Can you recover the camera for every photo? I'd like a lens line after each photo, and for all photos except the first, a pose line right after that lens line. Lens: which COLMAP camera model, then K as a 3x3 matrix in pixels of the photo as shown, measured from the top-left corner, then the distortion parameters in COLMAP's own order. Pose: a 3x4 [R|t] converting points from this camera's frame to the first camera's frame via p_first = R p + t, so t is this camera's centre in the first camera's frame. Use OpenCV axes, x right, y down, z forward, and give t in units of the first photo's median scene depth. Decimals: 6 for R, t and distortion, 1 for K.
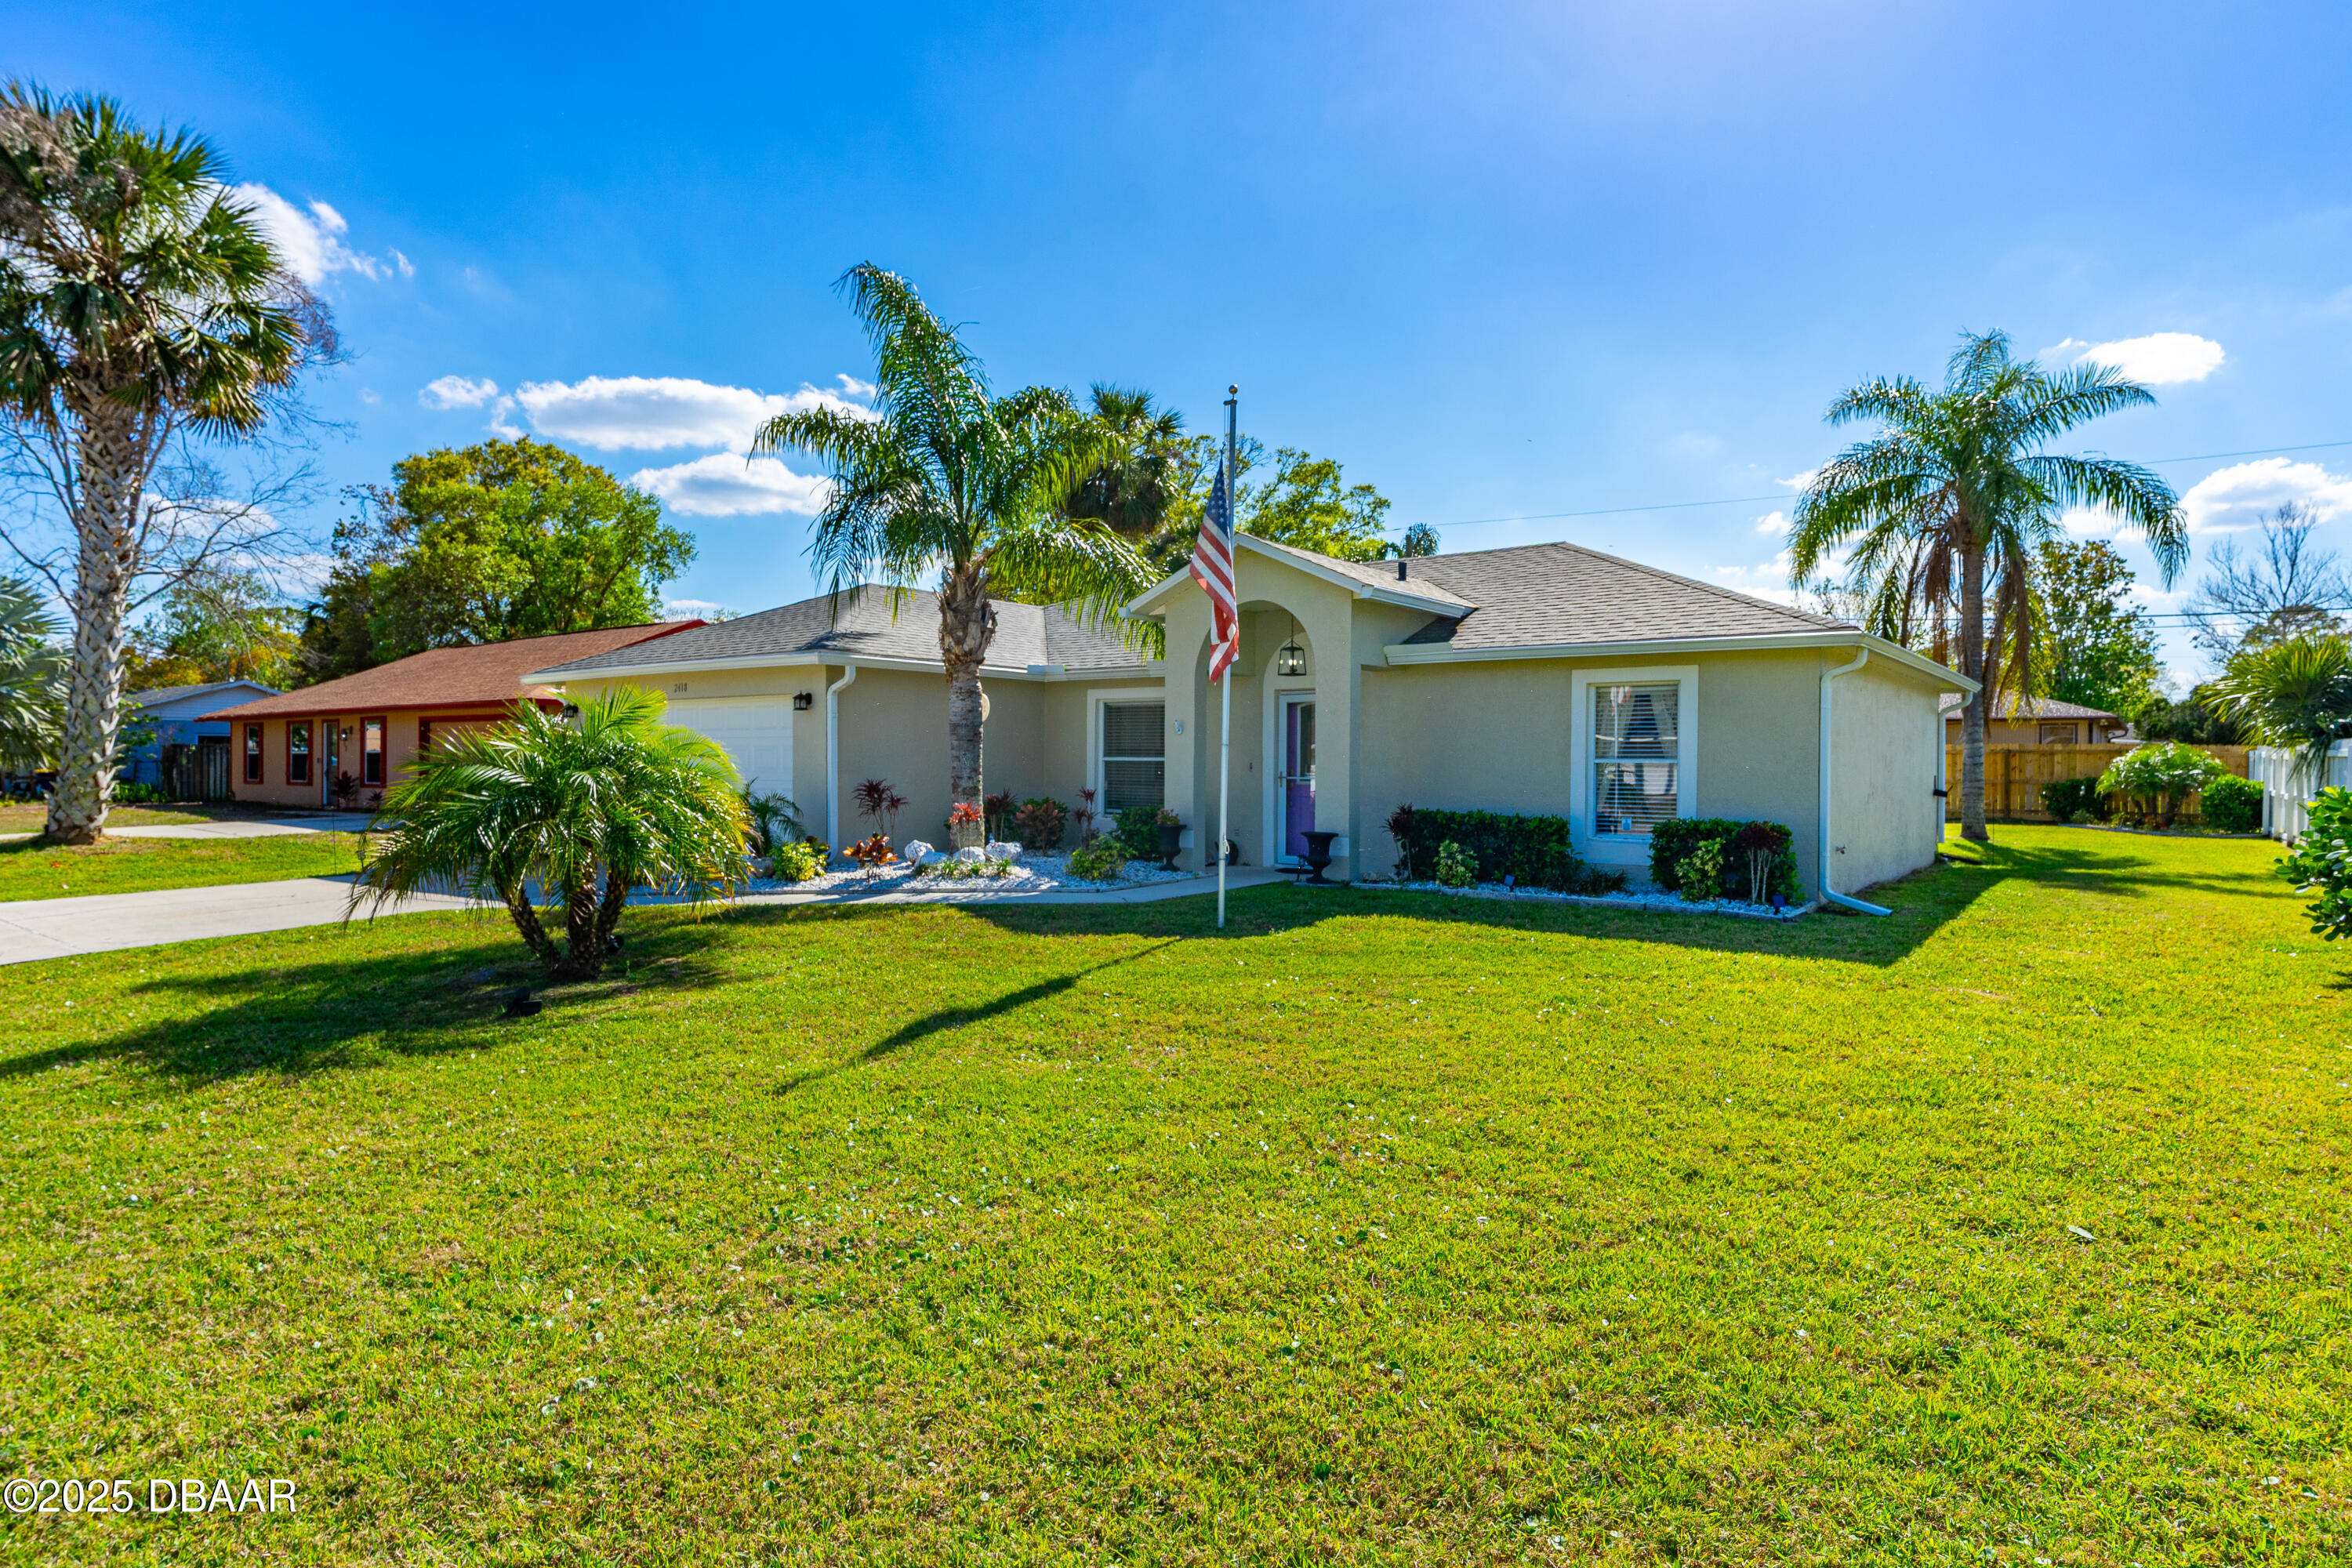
lens RADIAL K [[1319.1, 0, 1176.0], [0, 1319.1, 784.0], [0, 0, 1]] dist [-0.027953, -0.000383]
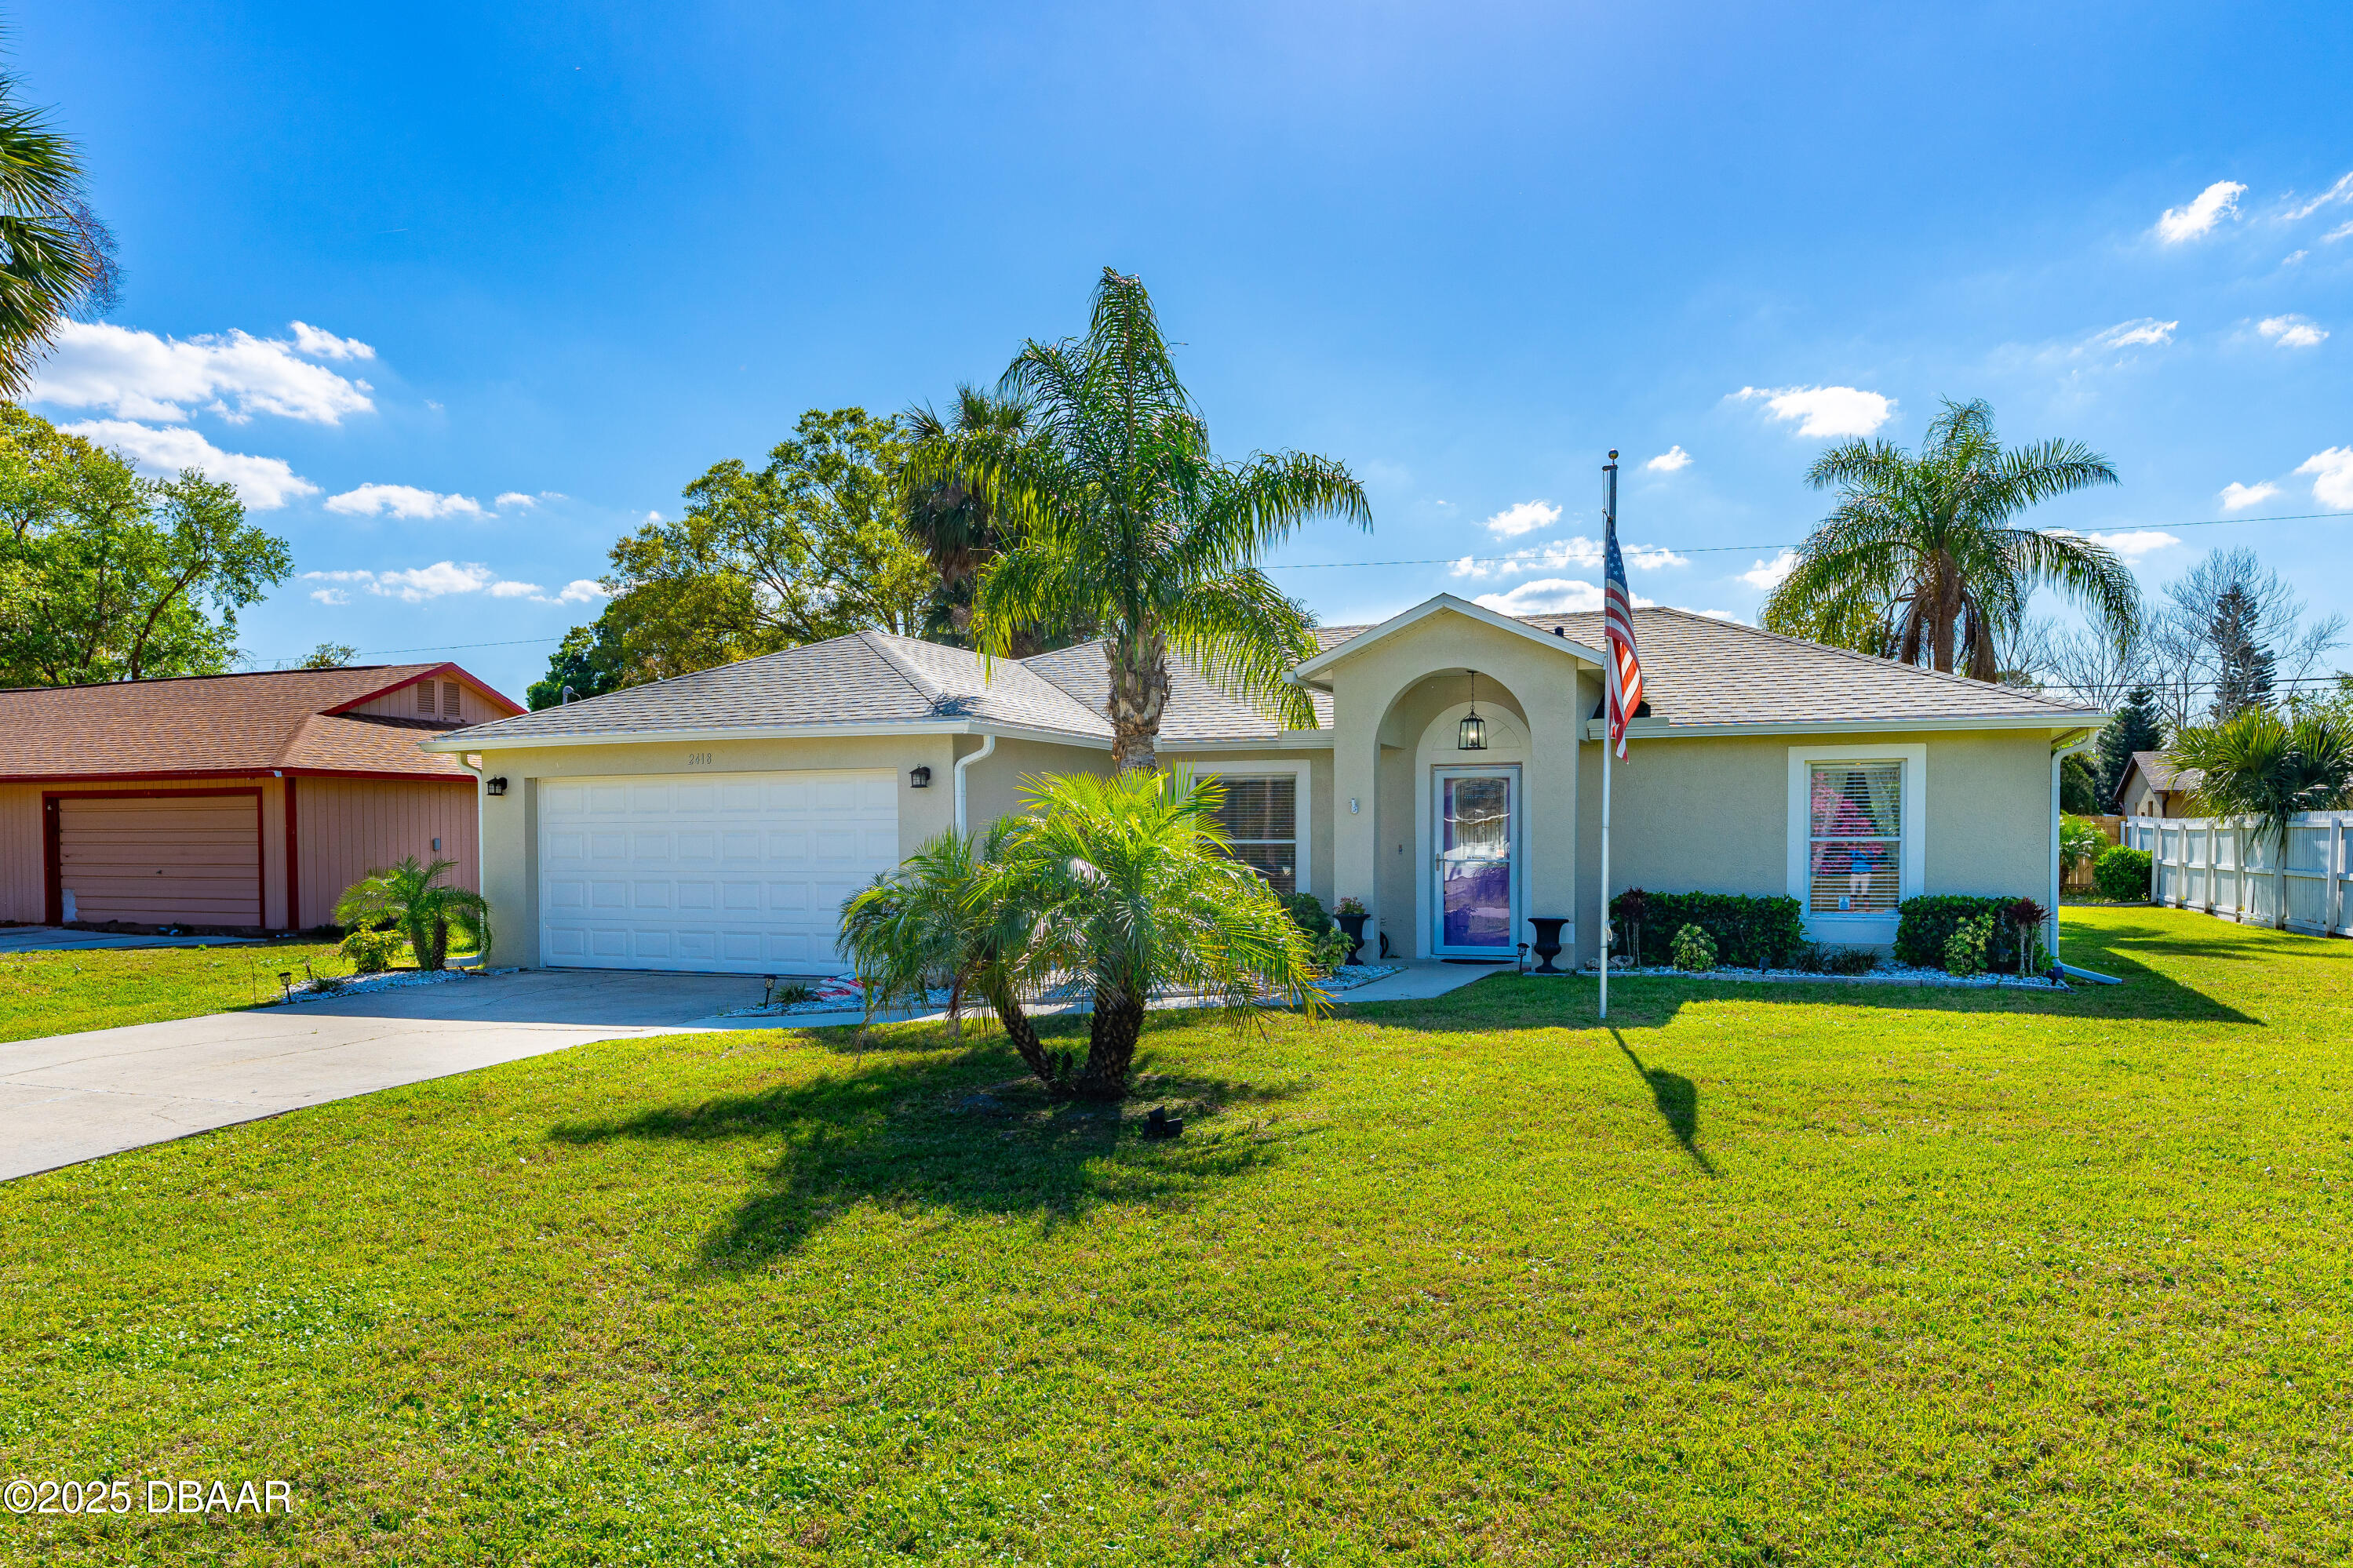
lens RADIAL K [[1590.3, 0, 1180.2], [0, 1590.3, 882.0], [0, 0, 1]] dist [-0.016190, -0.001115]
pose [[0.963541, -0.018260, 0.266937, -0.399482], [0.014765, 0.999777, 0.015095, -0.009068], [-0.267153, -0.010604, 0.963596, -0.016391]]
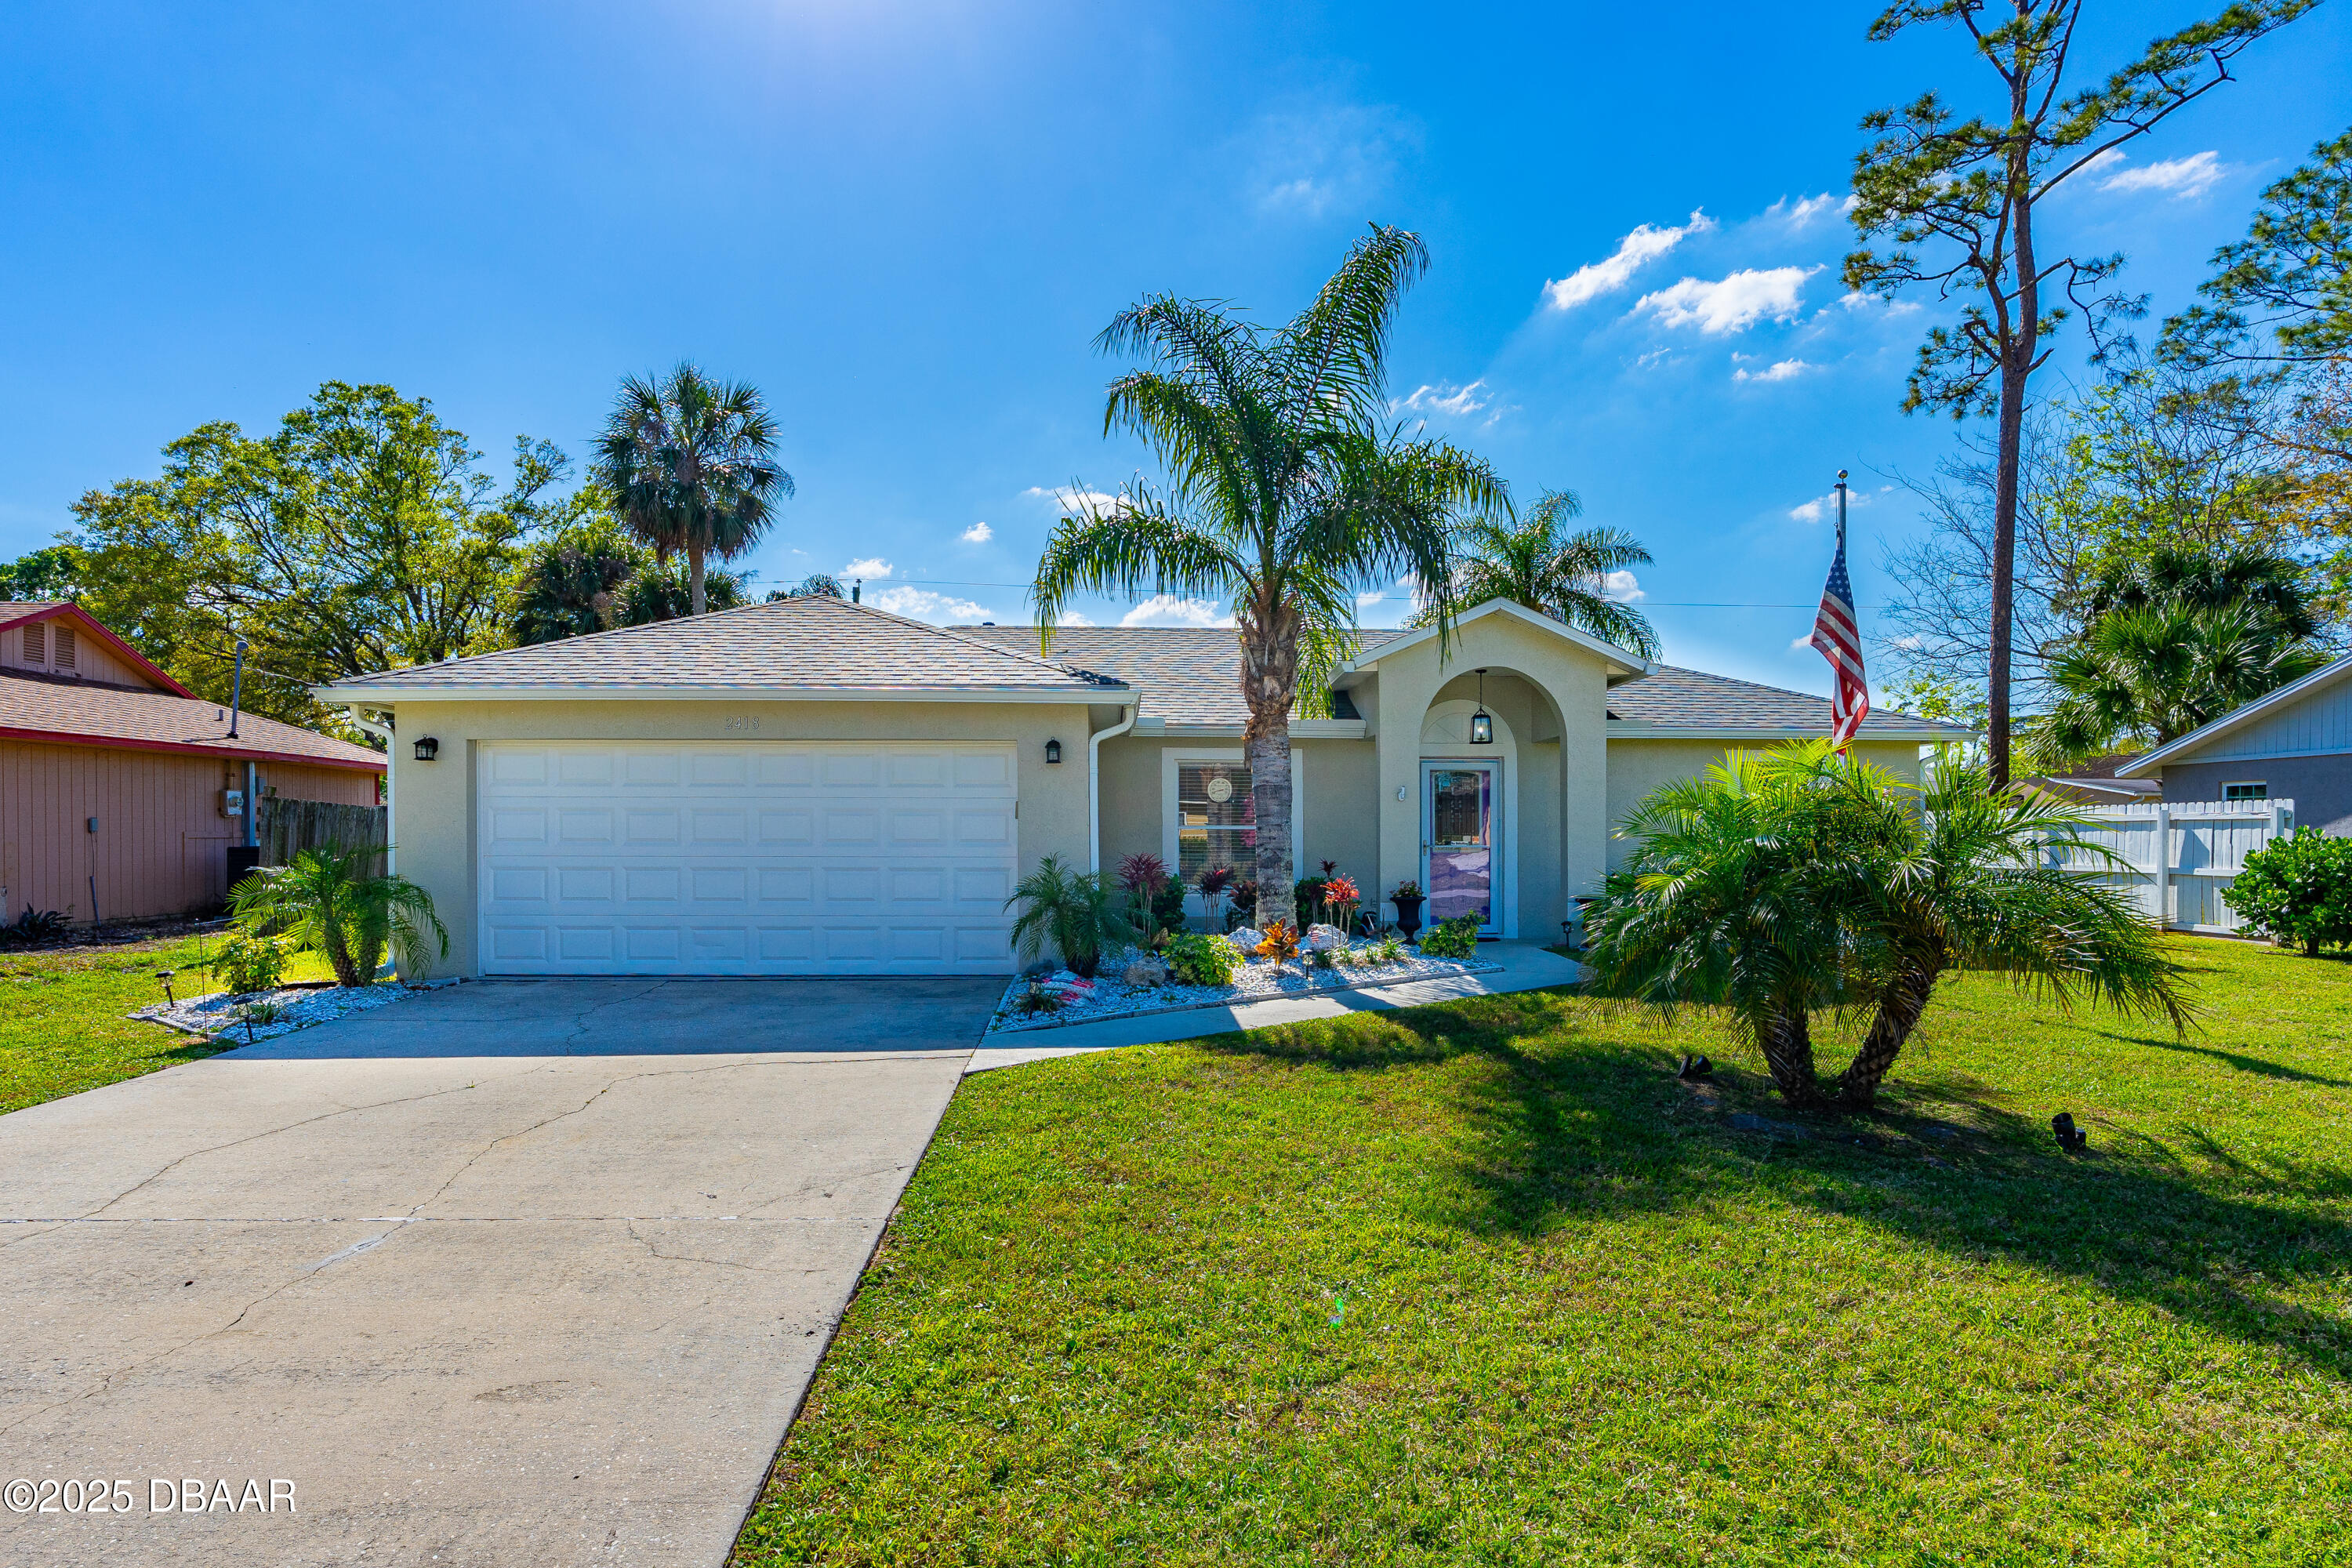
lens RADIAL K [[1328.6, 0, 1117.7], [0, 1328.6, 827.1], [0, 0, 1]] dist [-0.009951, -0.002764]
pose [[0.770769, -0.001689, 0.637112, -0.749274], [0.011774, 0.999863, -0.011594, -0.010093], [-0.637005, 0.016437, 0.770684, 0.394991]]
